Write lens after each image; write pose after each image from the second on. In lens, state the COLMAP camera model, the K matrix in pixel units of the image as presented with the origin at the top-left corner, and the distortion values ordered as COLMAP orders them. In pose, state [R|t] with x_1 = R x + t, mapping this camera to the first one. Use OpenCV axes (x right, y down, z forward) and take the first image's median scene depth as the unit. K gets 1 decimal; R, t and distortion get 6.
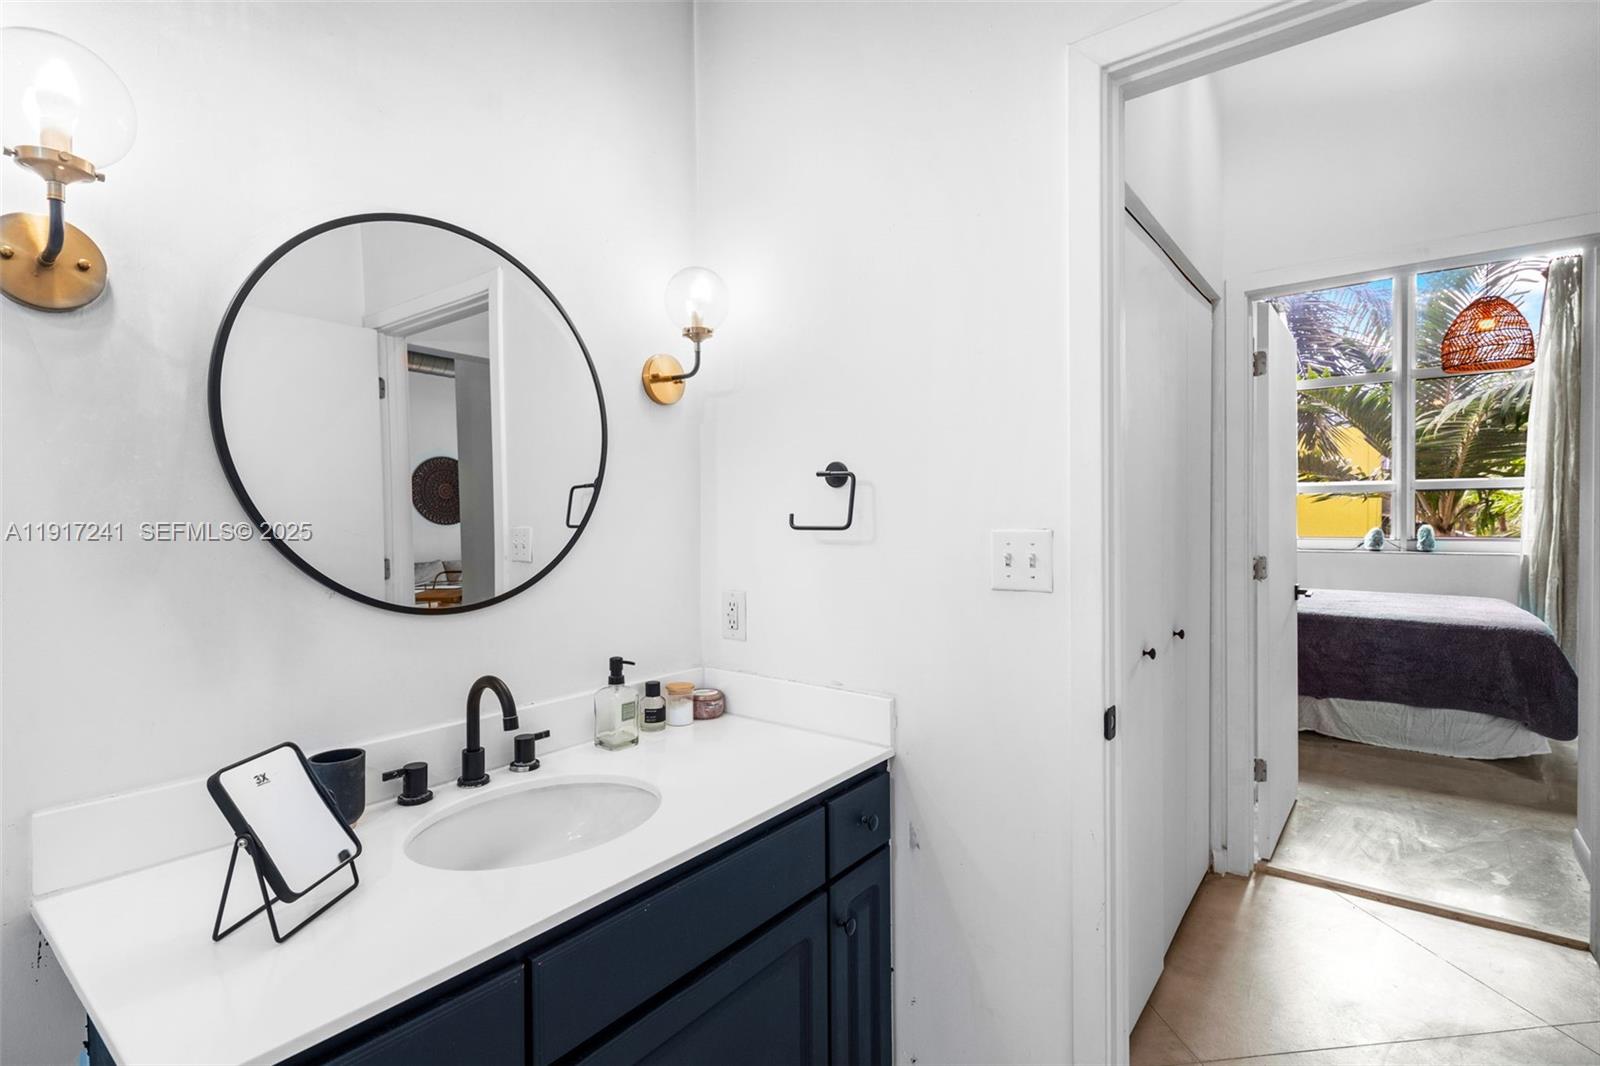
lens RADIAL K [[748.1, 0, 800.0], [0, 748.1, 533.0], [0, 0, 1]] dist [-0.000244, 0.090288]
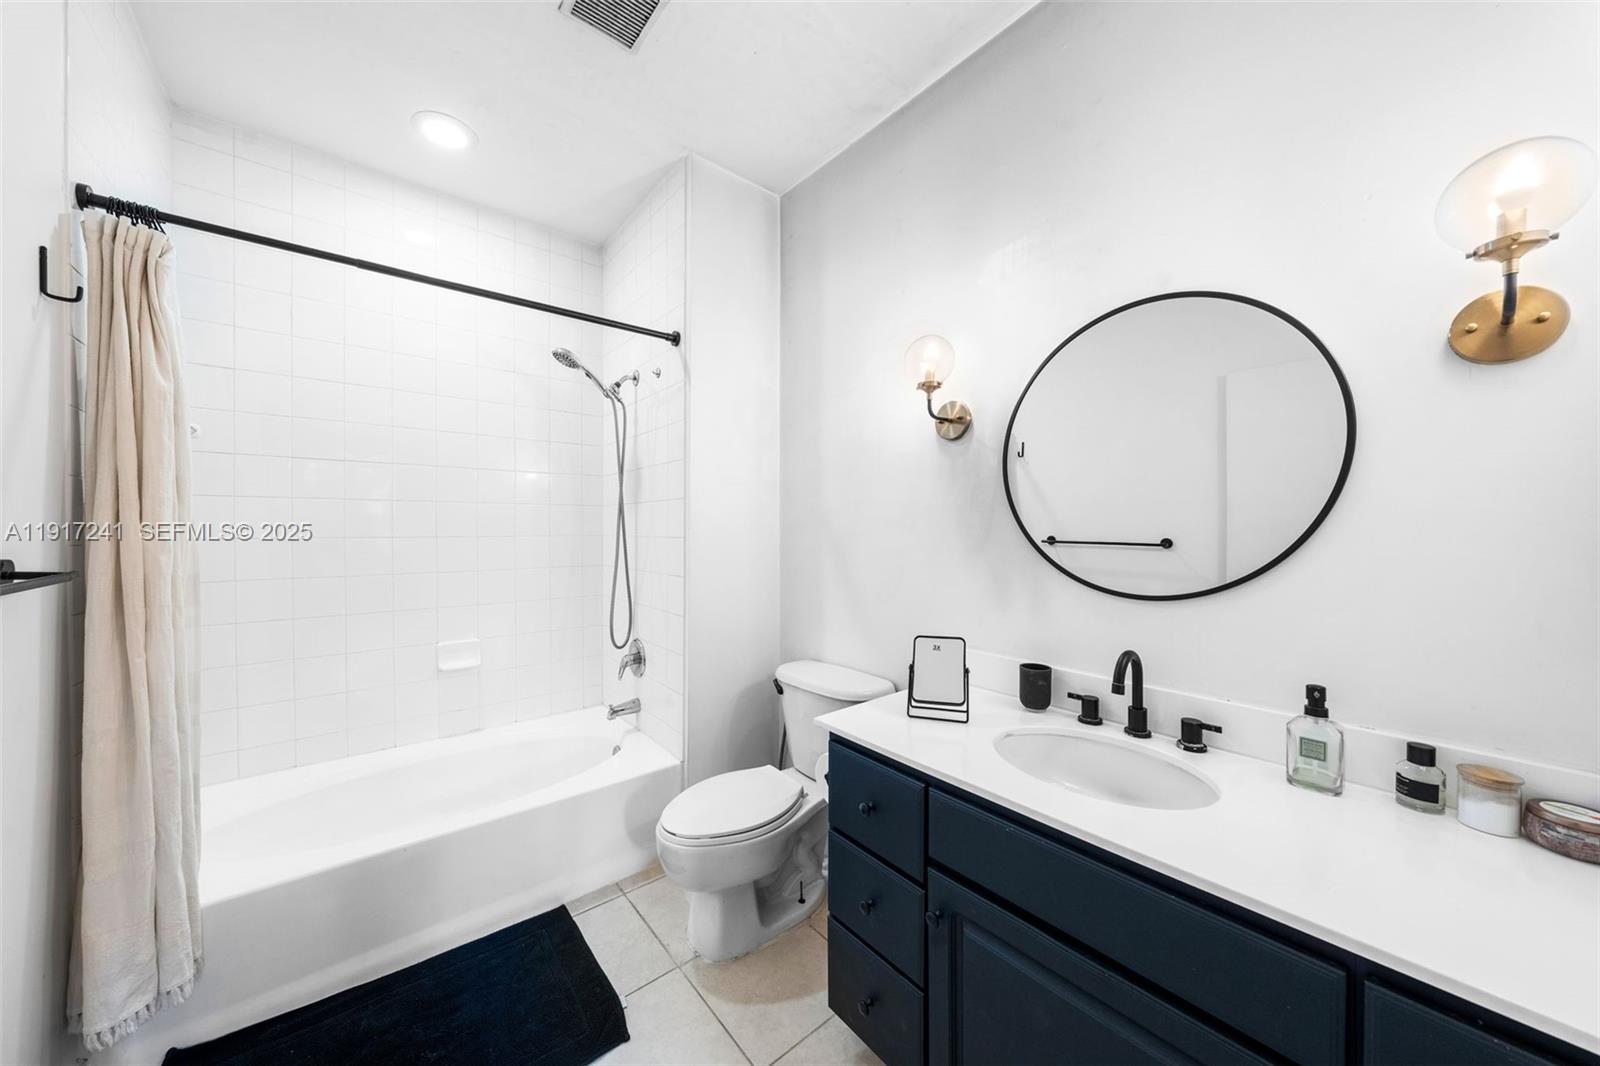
lens RADIAL K [[548.2, 0, 800.0], [0, 548.2, 533.0], [0, 0, 1]] dist [-0.000053, -0.008933]
pose [[-0.217169, 0.014802, -0.976022, 0.562008], [-0.023985, 0.999502, 0.020495, -0.011486], [0.975839, 0.027861, -0.216706, 0.615665]]
